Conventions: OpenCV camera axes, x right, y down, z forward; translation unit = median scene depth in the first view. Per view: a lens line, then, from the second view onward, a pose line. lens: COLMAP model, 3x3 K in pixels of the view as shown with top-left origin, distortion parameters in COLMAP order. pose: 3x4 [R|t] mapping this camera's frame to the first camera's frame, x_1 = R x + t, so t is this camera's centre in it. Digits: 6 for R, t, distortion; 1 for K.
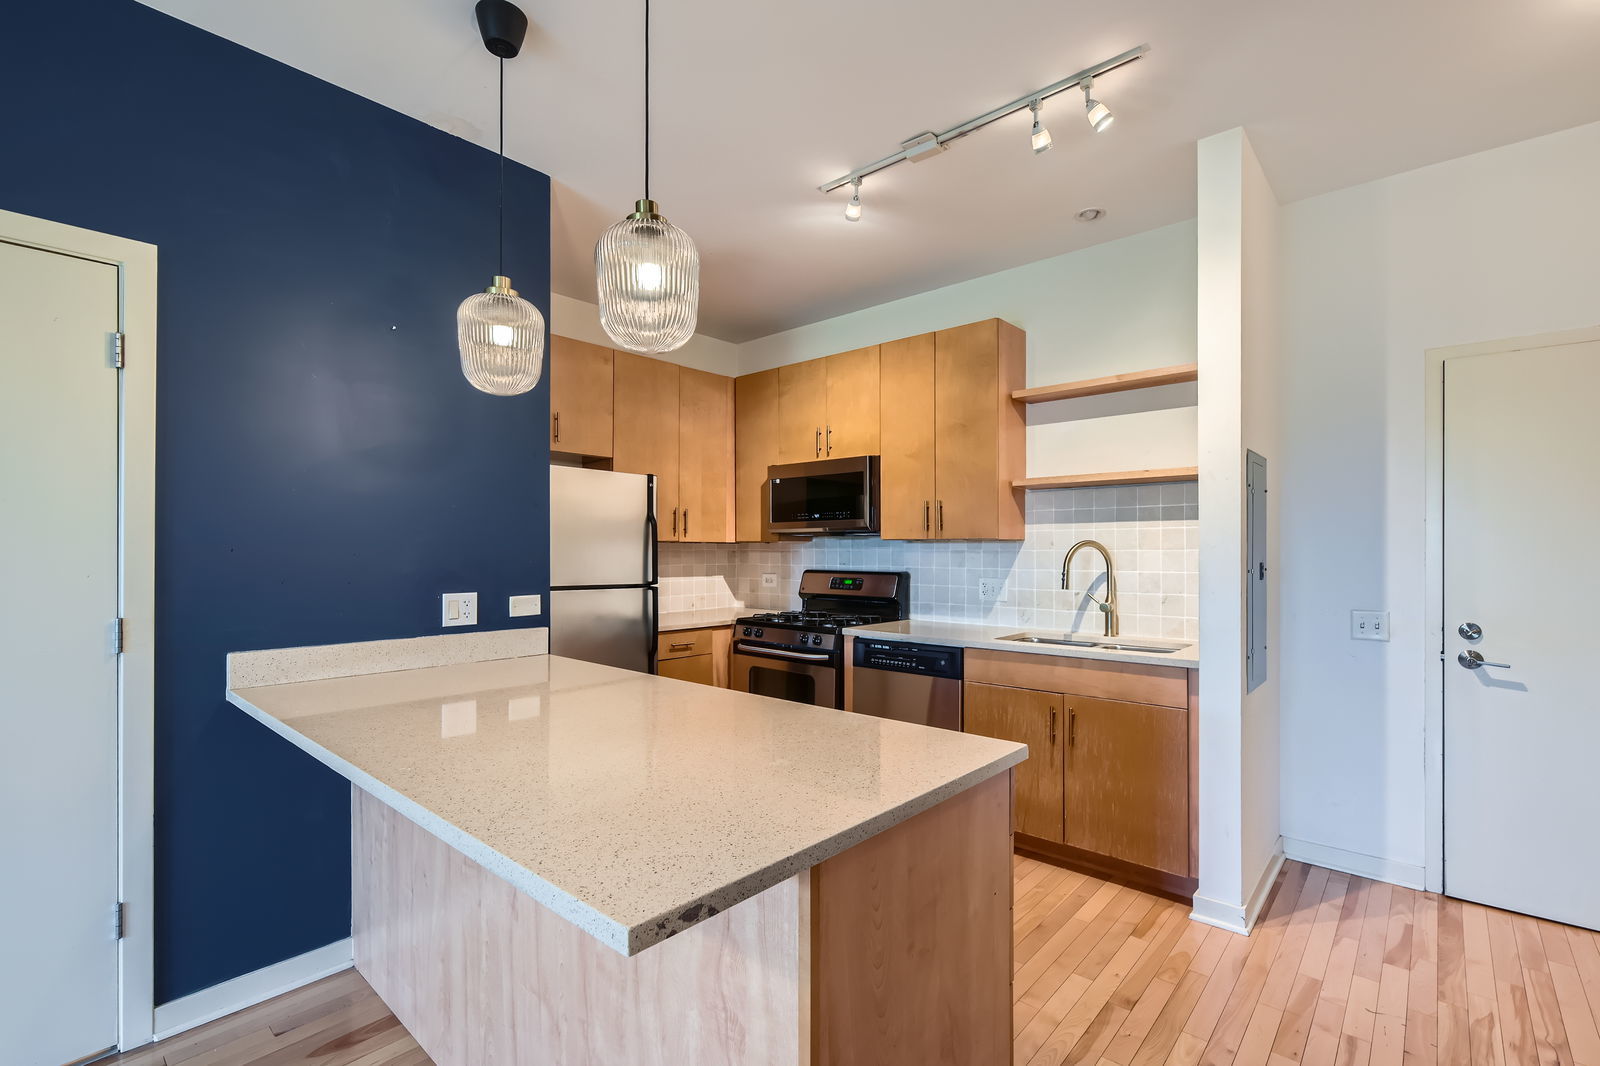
lens RADIAL K [[715.0, 0, 810.7], [0, 715.0, 556.1], [0, 0, 1]] dist [0.000145, 0.000566]
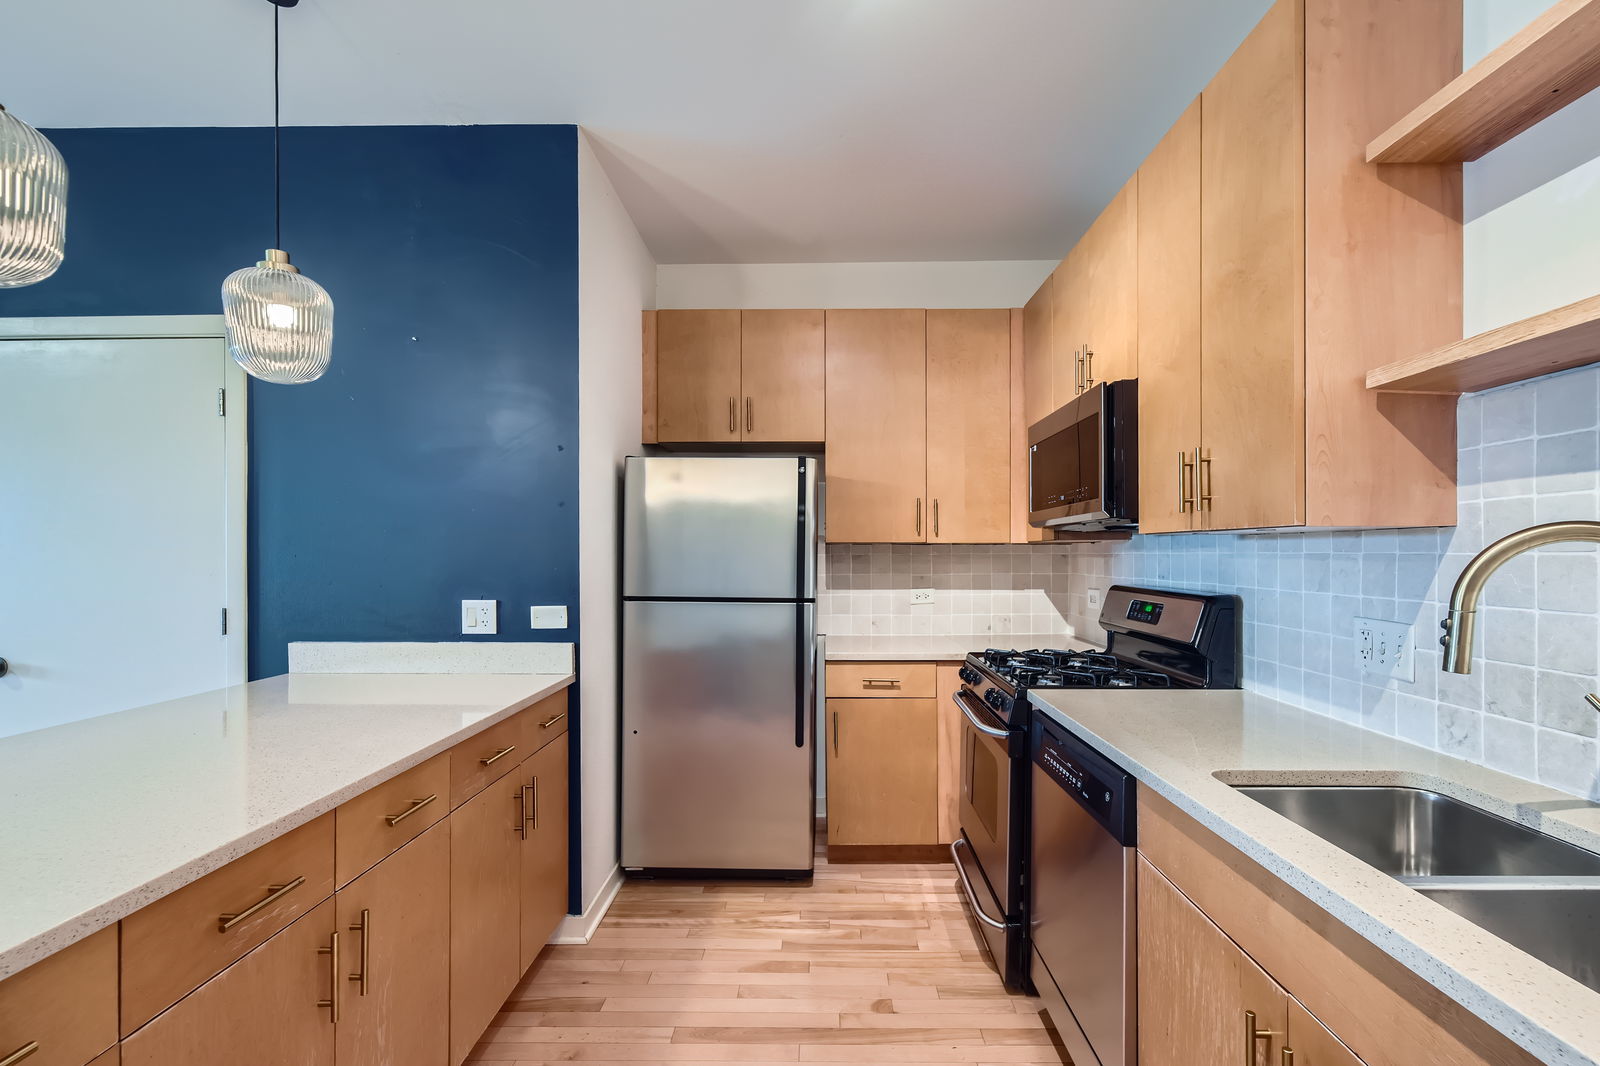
lens RADIAL K [[715.0, 0, 810.7], [0, 715.0, 556.1], [0, 0, 1]] dist [0.000145, 0.000566]
pose [[0.652414, 0.000855, -0.757862, 0.347690], [-0.003960, 0.999990, -0.002281, -0.004344], [0.757853, 0.004489, 0.652410, 0.471634]]
